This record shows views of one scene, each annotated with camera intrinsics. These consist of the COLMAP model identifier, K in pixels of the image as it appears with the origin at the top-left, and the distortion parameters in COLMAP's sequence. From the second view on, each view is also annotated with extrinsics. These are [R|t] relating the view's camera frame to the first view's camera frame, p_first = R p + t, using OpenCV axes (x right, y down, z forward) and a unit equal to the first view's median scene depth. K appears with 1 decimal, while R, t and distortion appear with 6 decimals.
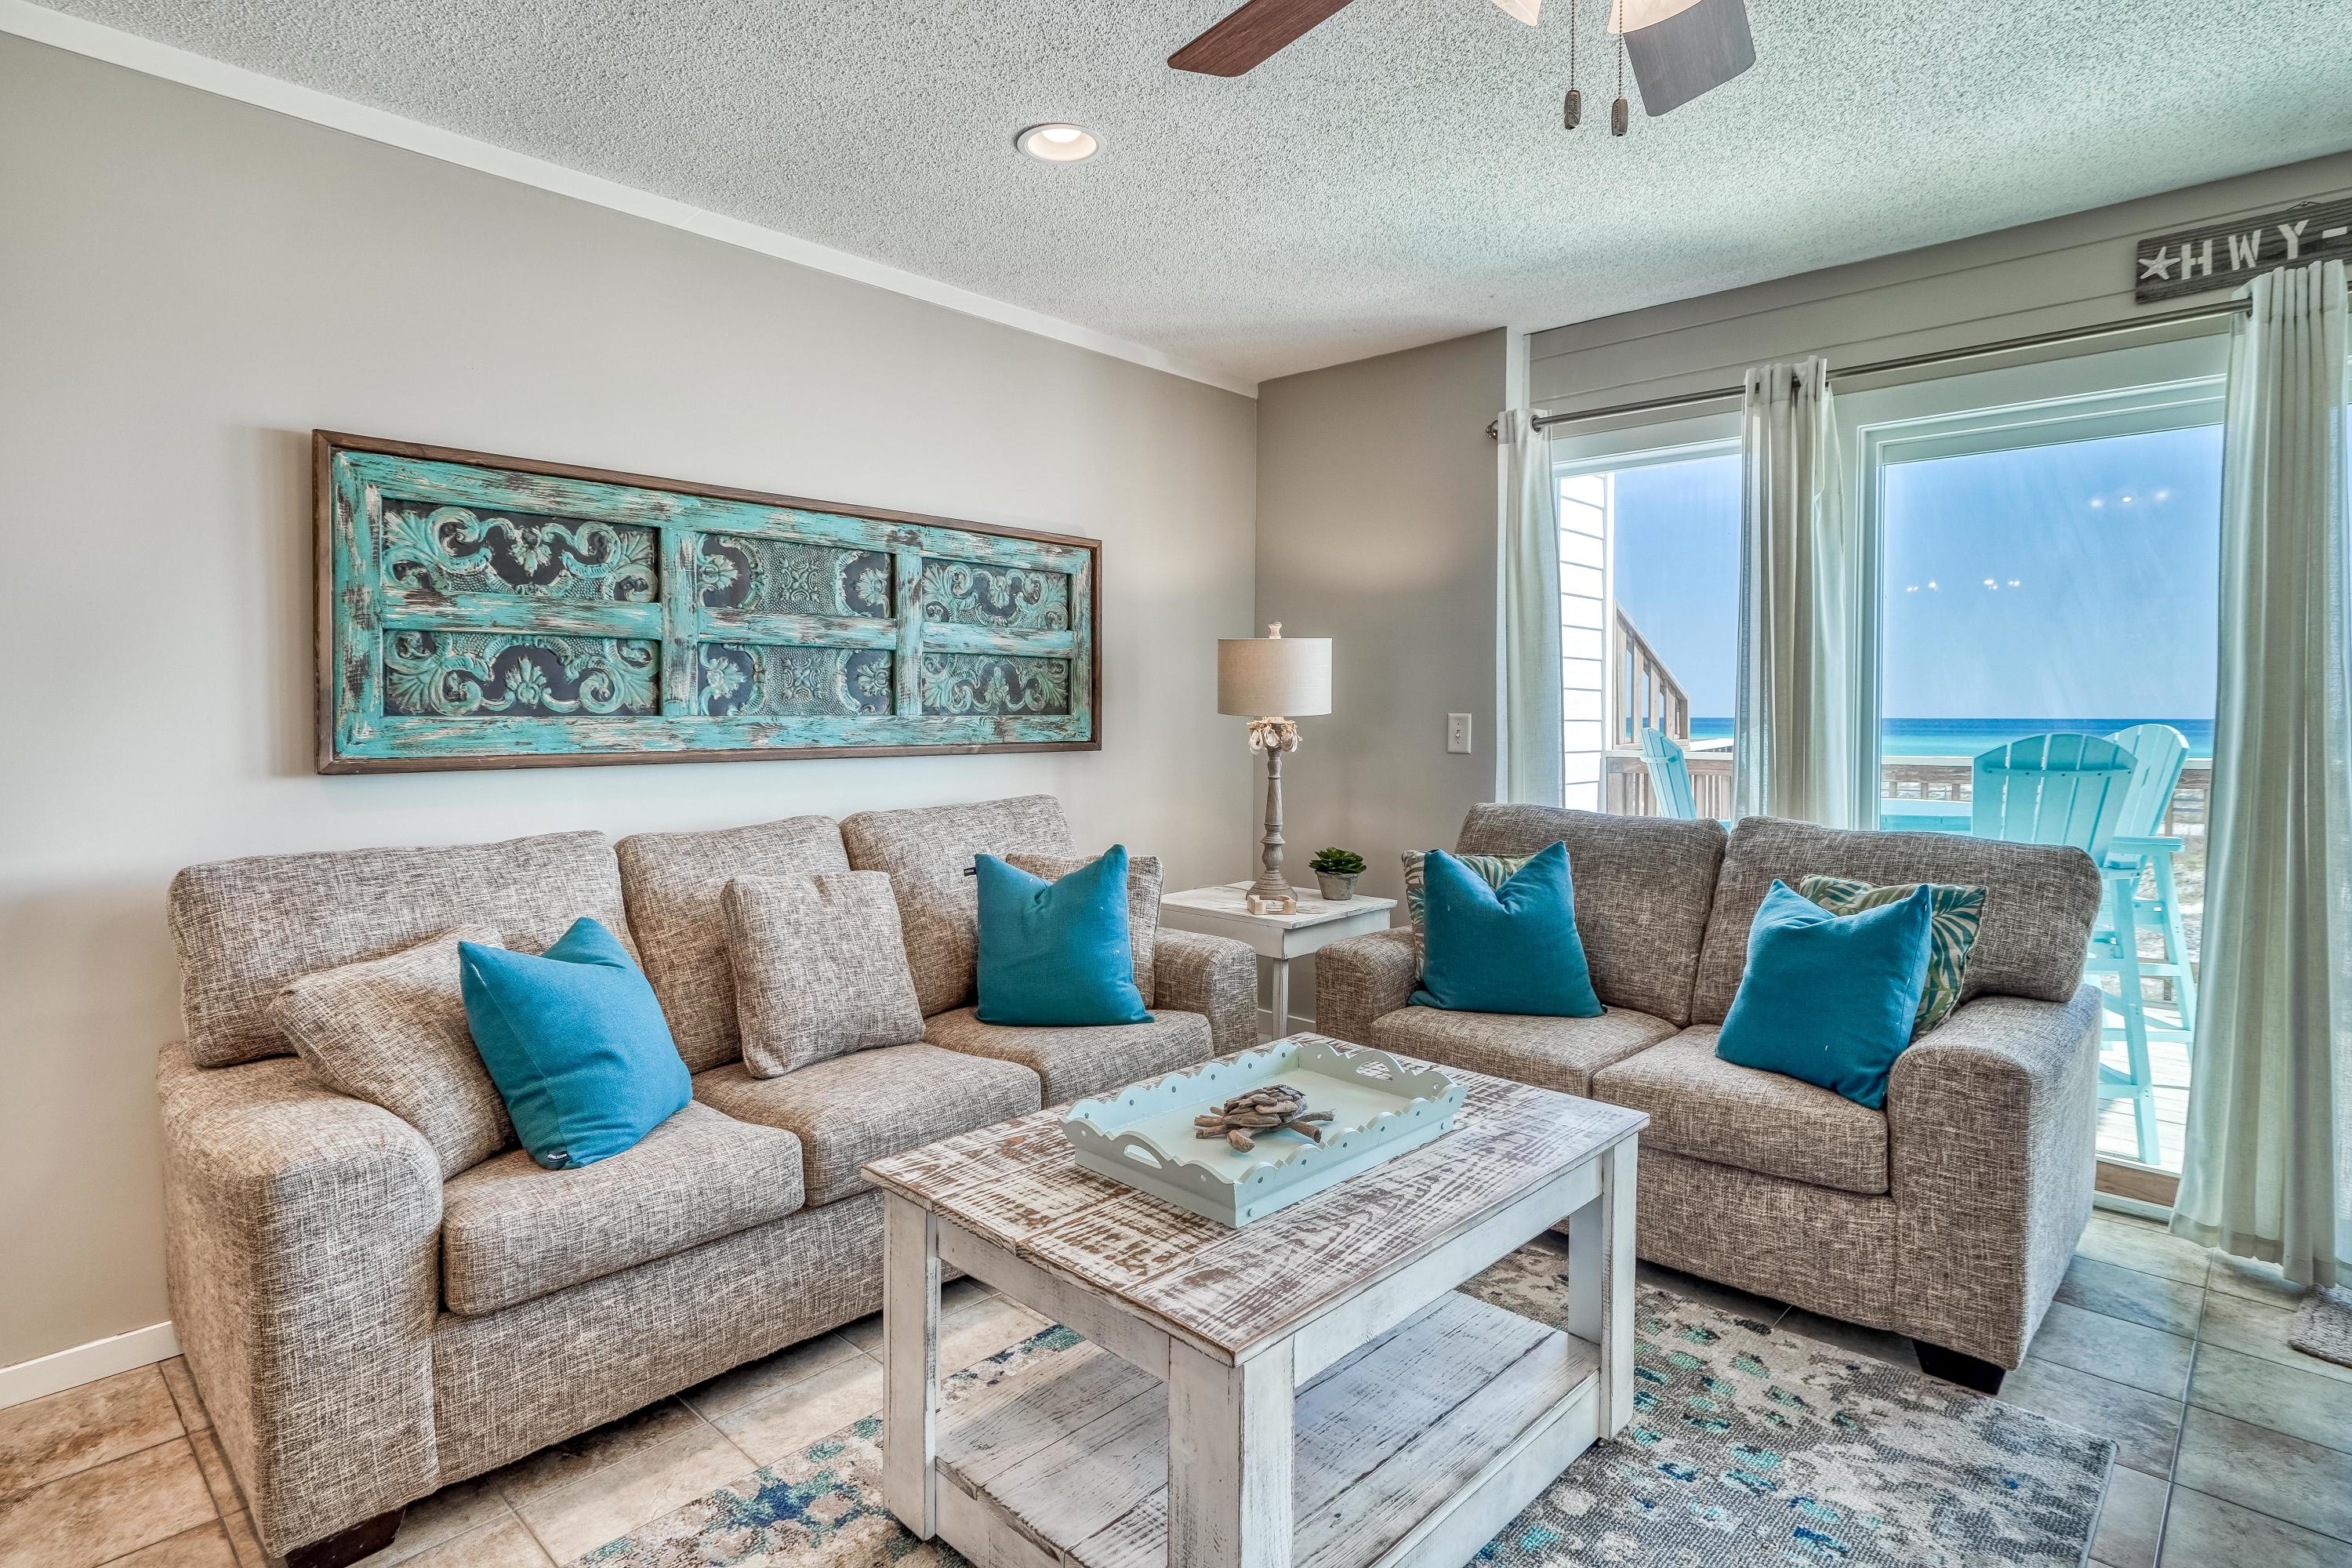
lens RADIAL K [[1205.2, 0, 1187.9], [0, 1205.2, 732.8], [0, 0, 1]] dist [0.002201, -0.000140]
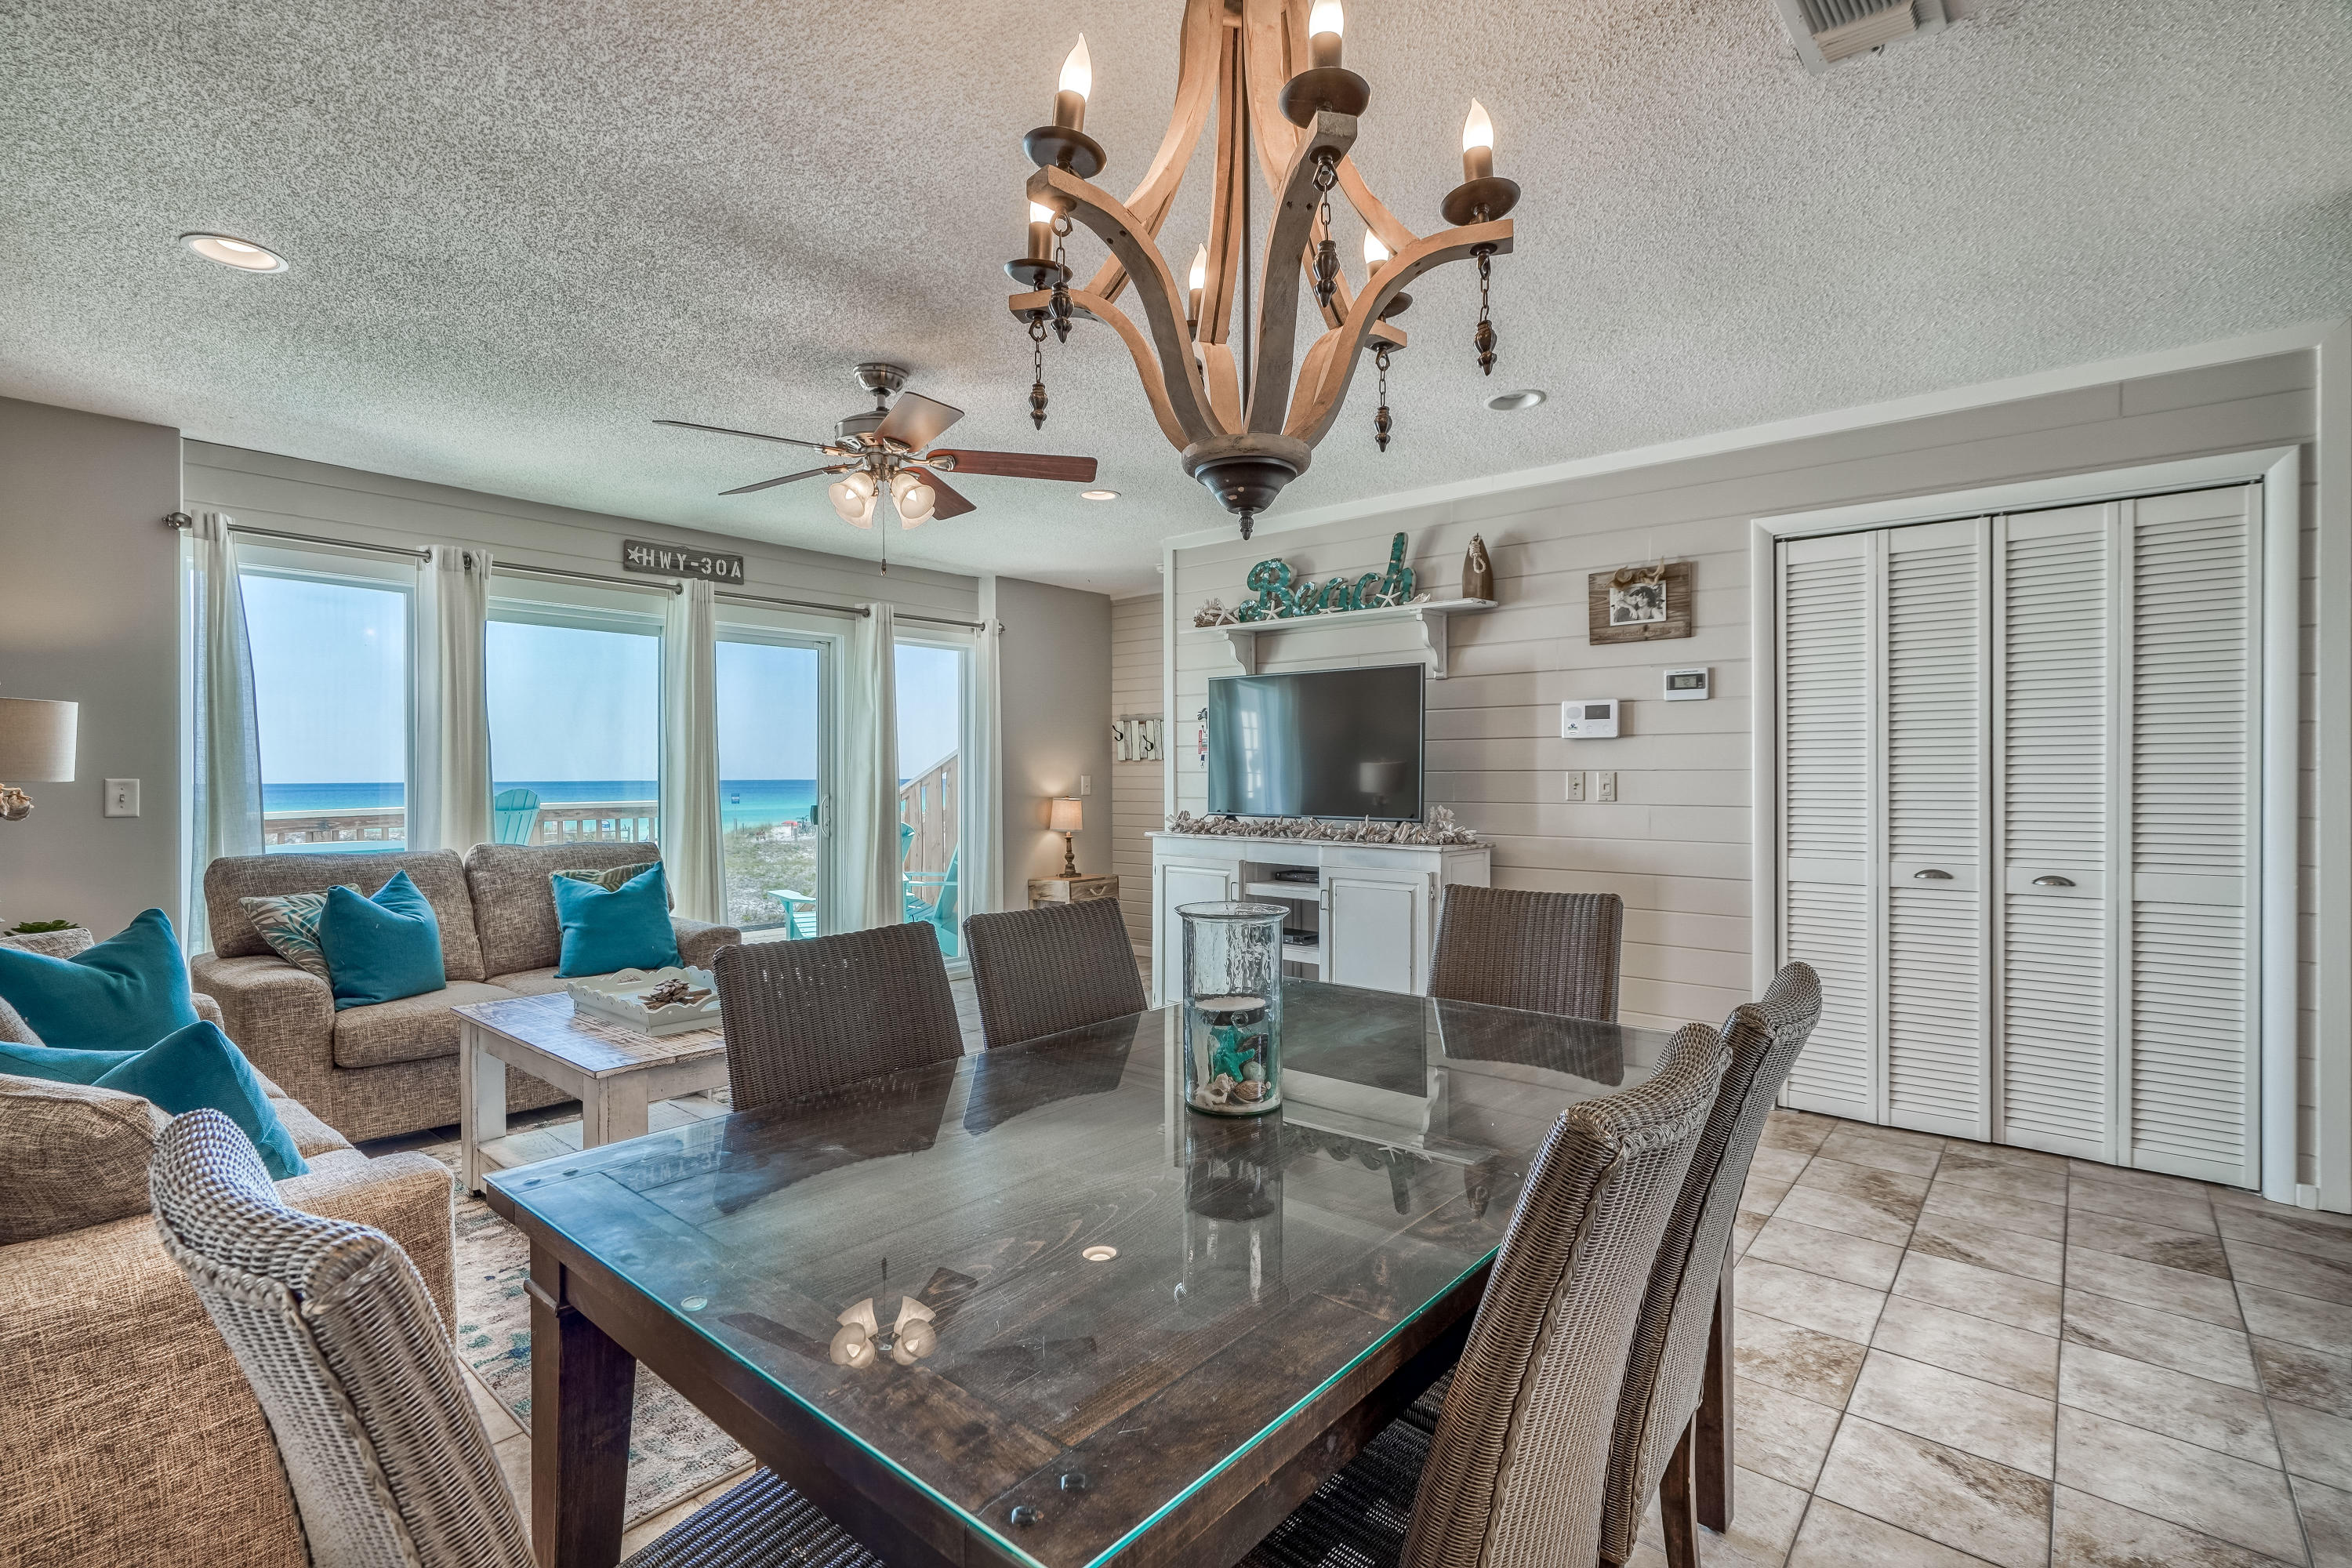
lens RADIAL K [[1076.8, 0, 1144.5], [0, 1076.8, 780.4], [0, 0, 1]] dist [-0.016417, 0.000594]
pose [[-0.035746, -0.006686, 0.999339, -1.052024], [0.021658, 0.999738, 0.007463, -0.003220], [-0.999126, 0.021910, -0.035592, 0.222126]]
